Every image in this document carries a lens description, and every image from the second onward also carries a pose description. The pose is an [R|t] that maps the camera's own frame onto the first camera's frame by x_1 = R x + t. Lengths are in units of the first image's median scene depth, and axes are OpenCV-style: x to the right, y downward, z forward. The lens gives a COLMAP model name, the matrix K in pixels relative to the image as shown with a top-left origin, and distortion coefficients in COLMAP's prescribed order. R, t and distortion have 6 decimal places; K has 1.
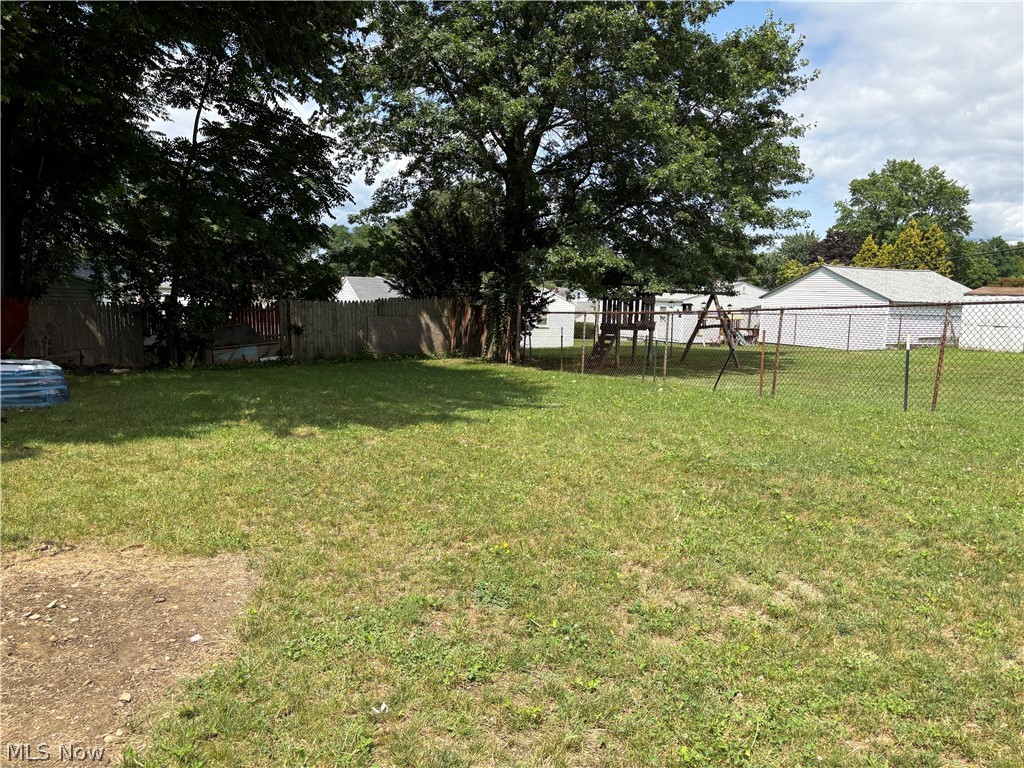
lens RADIAL K [[747.8, 0, 515.9], [0, 747.8, 421.1], [0, 0, 1]] dist [0.008156, -0.049627]
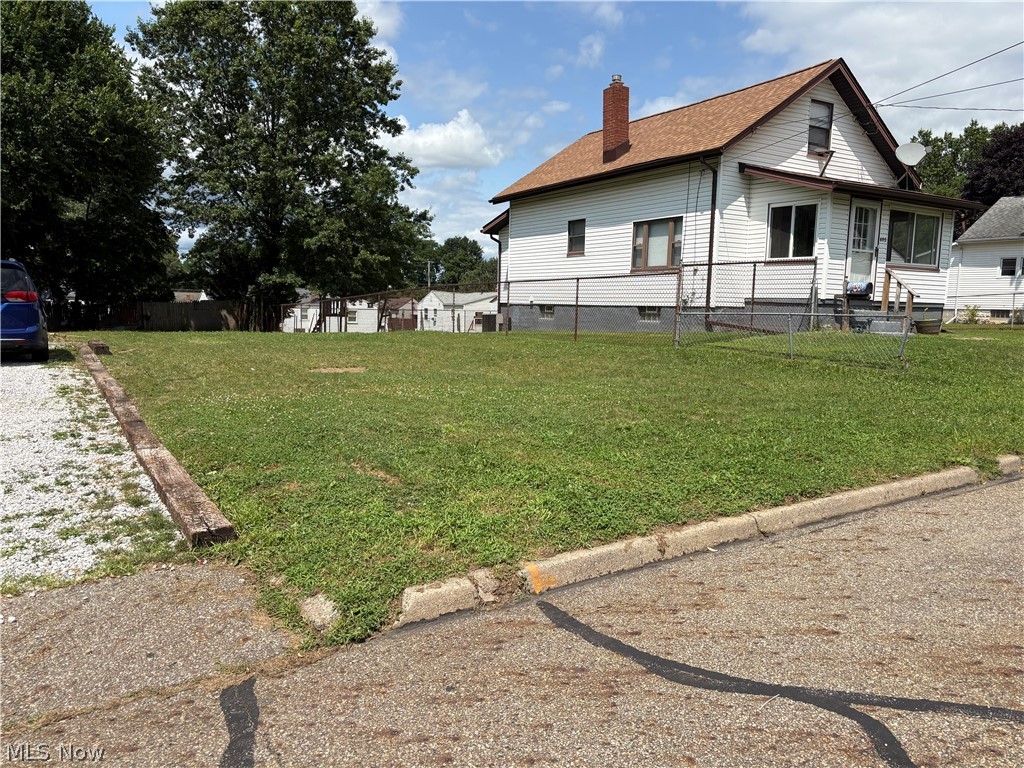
lens RADIAL K [[766.5, 0, 507.2], [0, 766.5, 402.8], [0, 0, 1]] dist [0.012803, 0.003482]
pose [[0.995820, -0.024588, 0.087969, 0.407859], [0.028438, 0.998680, -0.042777, 0.188931], [-0.086801, 0.045100, 0.995204, -0.929475]]
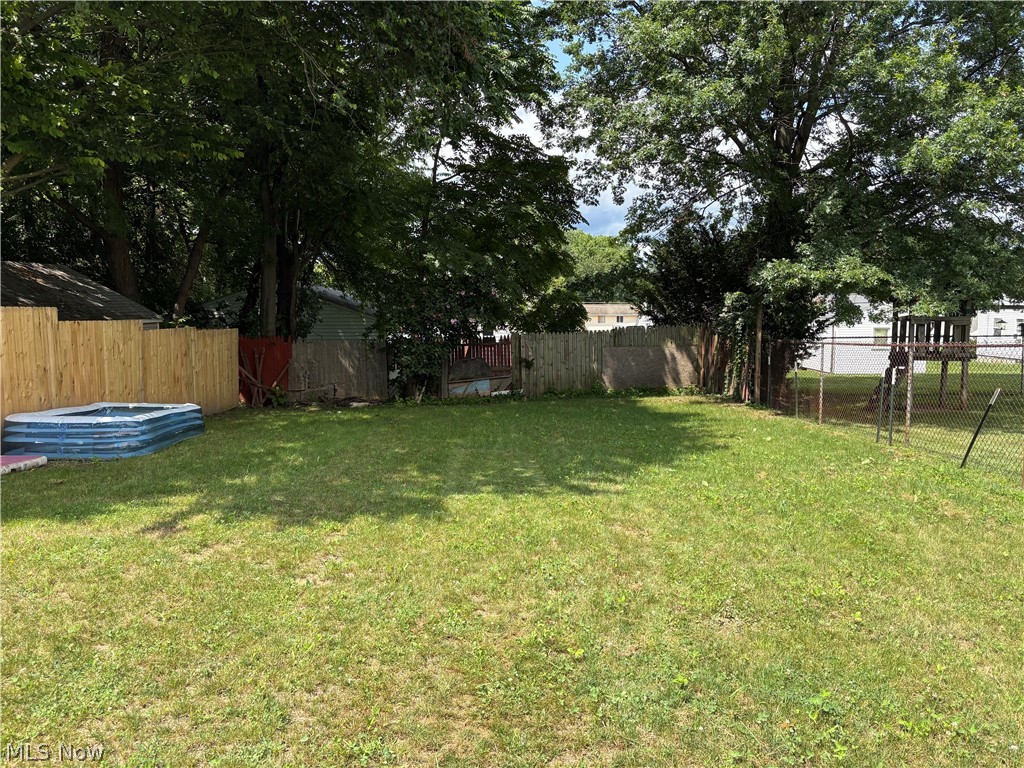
lens RADIAL K [[754.6, 0, 507.1], [0, 754.6, 403.2], [0, 0, 1]] dist [0.059817, -0.062957]
pose [[0.884372, 0.017233, -0.466465, 0.131029], [-0.040718, 0.998357, -0.040315, -0.029183], [0.465004, 0.054647, 0.883621, 0.129870]]
